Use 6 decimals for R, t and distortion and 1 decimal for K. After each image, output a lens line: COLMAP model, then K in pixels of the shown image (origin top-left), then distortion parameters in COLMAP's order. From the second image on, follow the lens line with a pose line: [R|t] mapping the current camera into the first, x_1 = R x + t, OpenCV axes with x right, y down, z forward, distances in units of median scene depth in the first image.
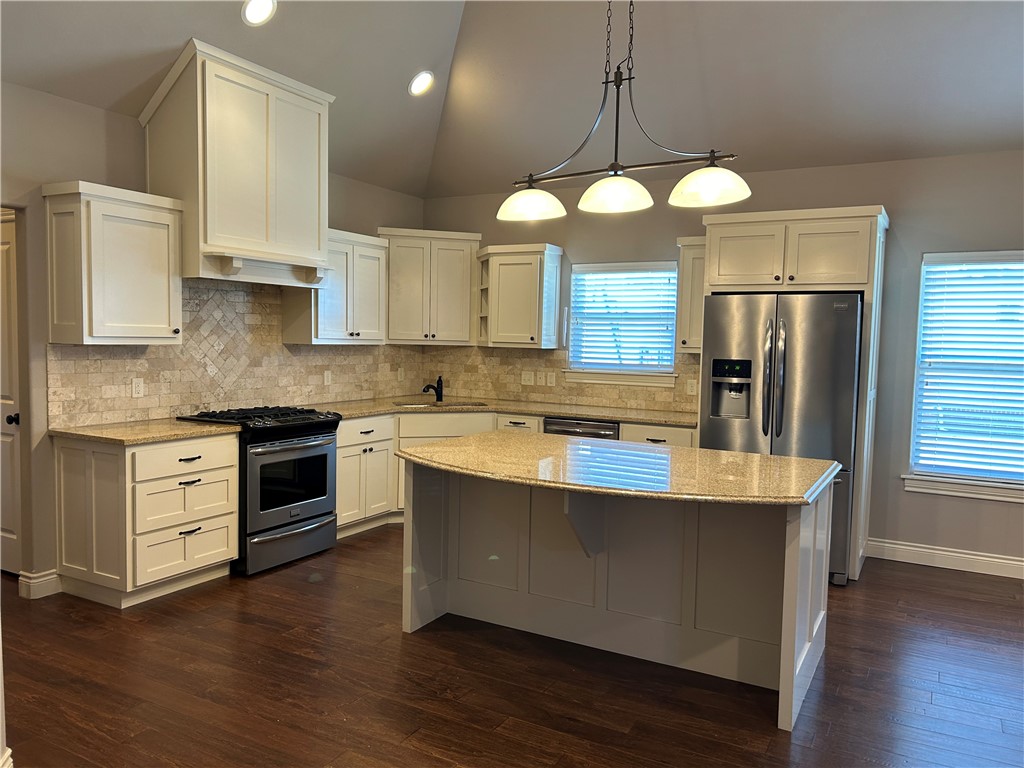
lens RADIAL K [[775.3, 0, 529.5], [0, 775.3, 390.1], [0, 0, 1]] dist [0.044499, -0.049629]
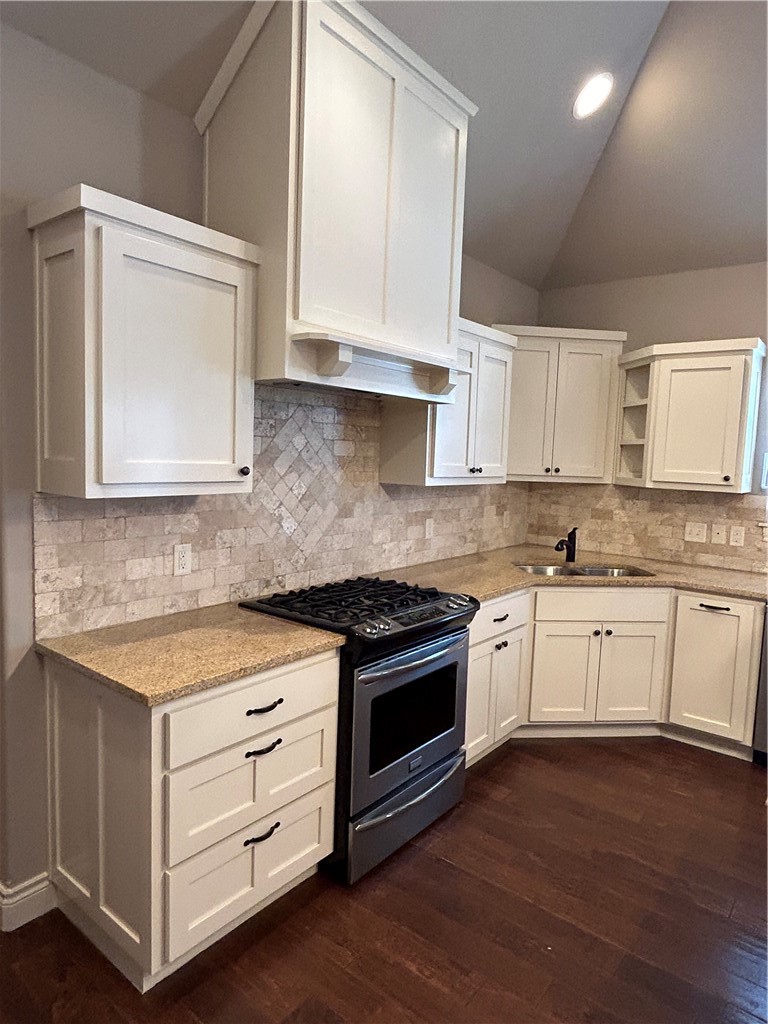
lens RADIAL K [[641.8, 0, 389.5], [0, 641.8, 508.9], [0, 0, 1]] dist [0.002375, -0.011302]
pose [[0.984264, 0.027111, -0.174609, -0.229942], [-0.024889, 0.999579, 0.014905, -0.050232], [0.174940, -0.010325, 0.984525, 0.481608]]
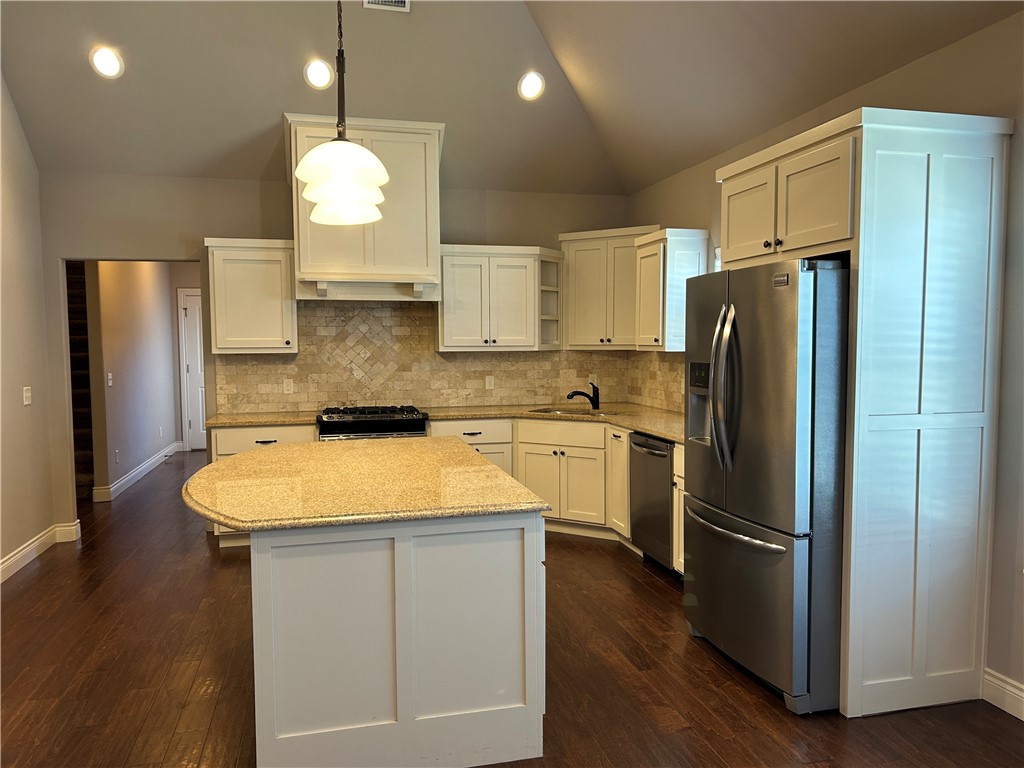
lens RADIAL K [[775.3, 0, 519.8], [0, 775.3, 391.1], [0, 0, 1]] dist [0.044499, -0.049629]
pose [[0.679079, 0.021679, -0.733745, 0.661617], [-0.029782, 0.999554, 0.001969, -0.008407], [0.733461, 0.020515, 0.679422, 0.363643]]
